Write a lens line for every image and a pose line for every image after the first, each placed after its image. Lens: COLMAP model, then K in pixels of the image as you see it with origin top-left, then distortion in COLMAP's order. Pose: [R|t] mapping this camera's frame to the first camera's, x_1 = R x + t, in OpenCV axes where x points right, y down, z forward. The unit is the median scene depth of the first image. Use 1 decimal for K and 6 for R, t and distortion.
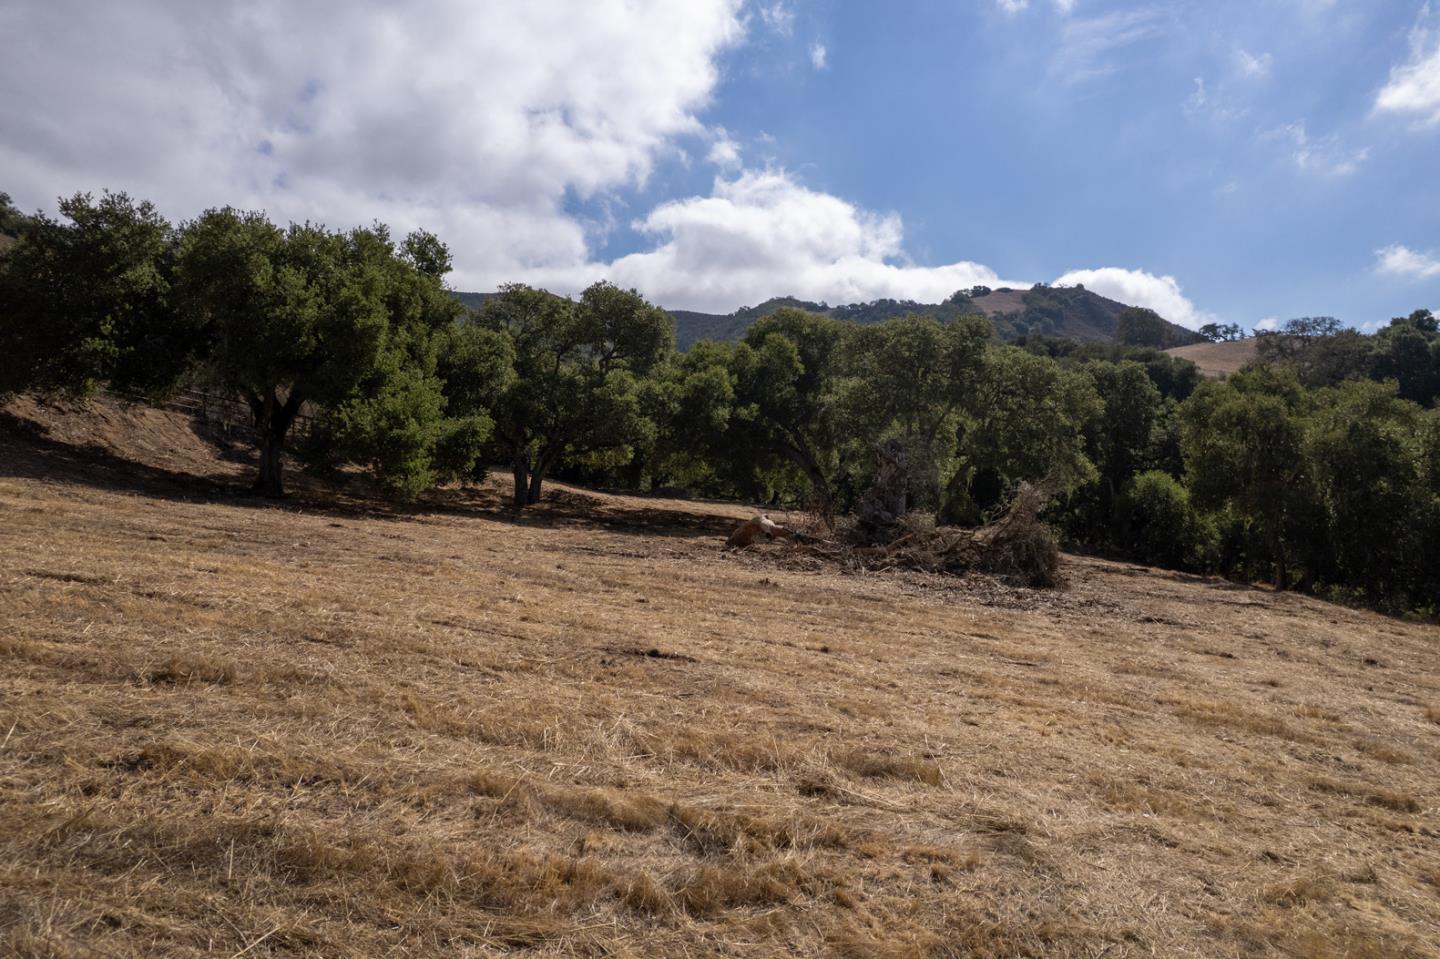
lens RADIAL K [[914.6, 0, 720.0], [0, 914.6, 479.5], [0, 0, 1]] dist [-0.051566, 0.001159]
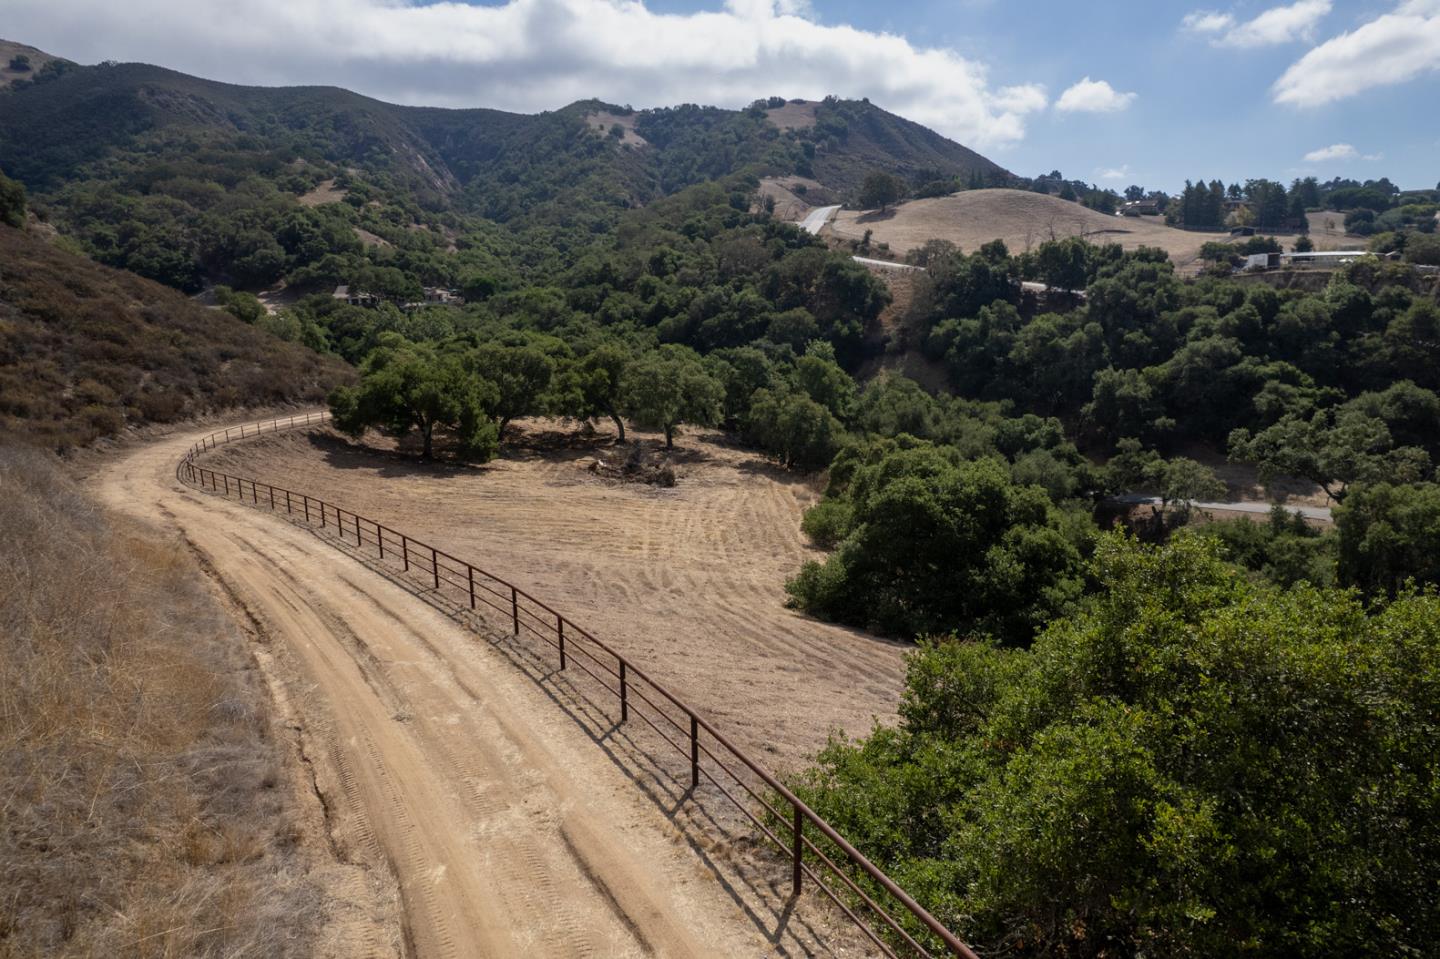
lens RADIAL K [[917.3, 0, 720.0], [0, 917.3, 479.5], [0, 0, 1]] dist [-0.078498, 0.067637]
pose [[0.979661, -0.062640, 0.190634, -0.093841], [0.016806, 0.972302, 0.233121, -0.383973], [-0.199956, -0.225176, 0.953579, -1.316446]]
